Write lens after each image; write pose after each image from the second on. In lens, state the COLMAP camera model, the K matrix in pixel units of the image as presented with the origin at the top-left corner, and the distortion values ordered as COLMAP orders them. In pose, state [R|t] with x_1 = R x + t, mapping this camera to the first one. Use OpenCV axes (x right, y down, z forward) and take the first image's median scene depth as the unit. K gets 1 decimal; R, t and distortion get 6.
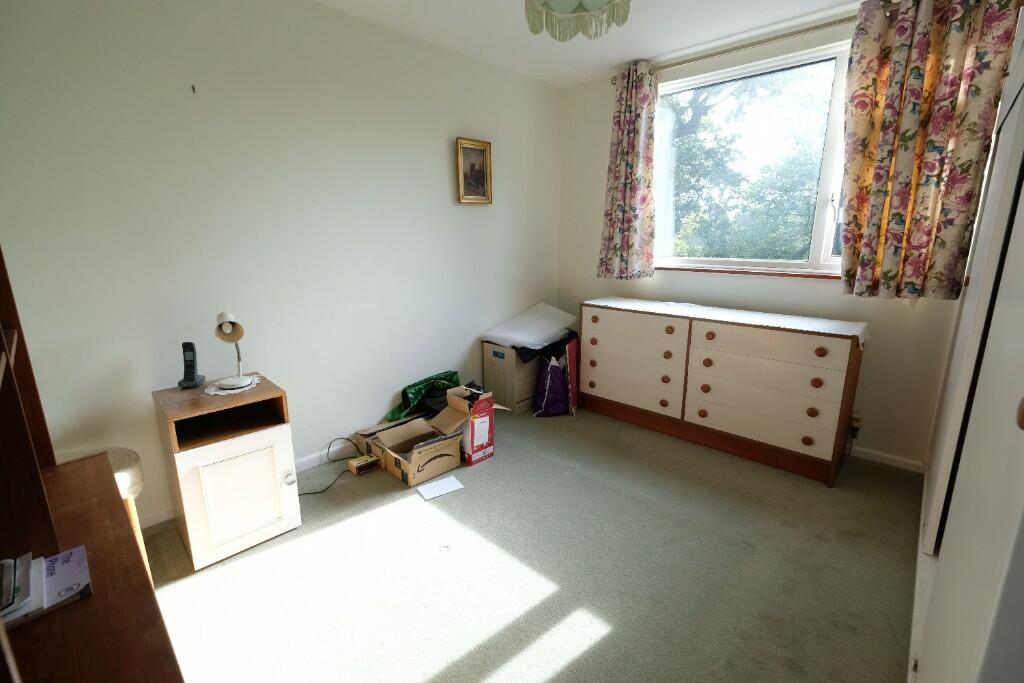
lens RADIAL K [[448.3, 0, 514.5], [0, 448.3, 336.6], [0, 0, 1]] dist [0.002098, 0.000180]
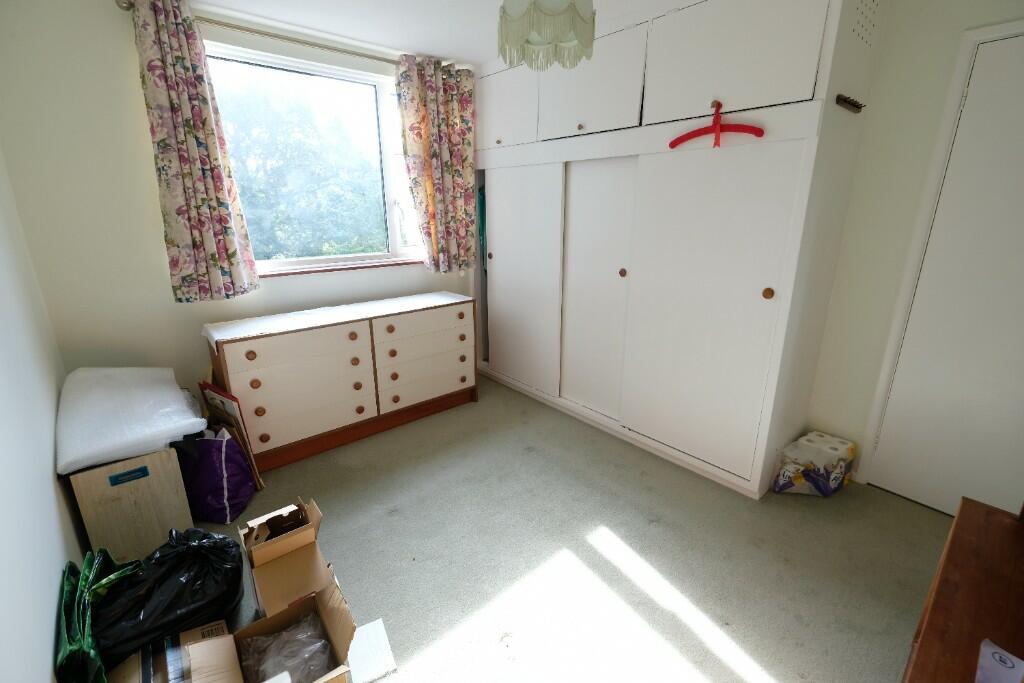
lens RADIAL K [[448.3, 0, 513.0], [0, 448.3, 338.8], [0, 0, 1]] dist [0.002098, 0.000180]
pose [[0.103445, -0.281528, 0.953961, -0.482387], [0.221724, 0.941499, 0.253807, -0.158342], [-0.969607, 0.185261, 0.159815, 0.453608]]
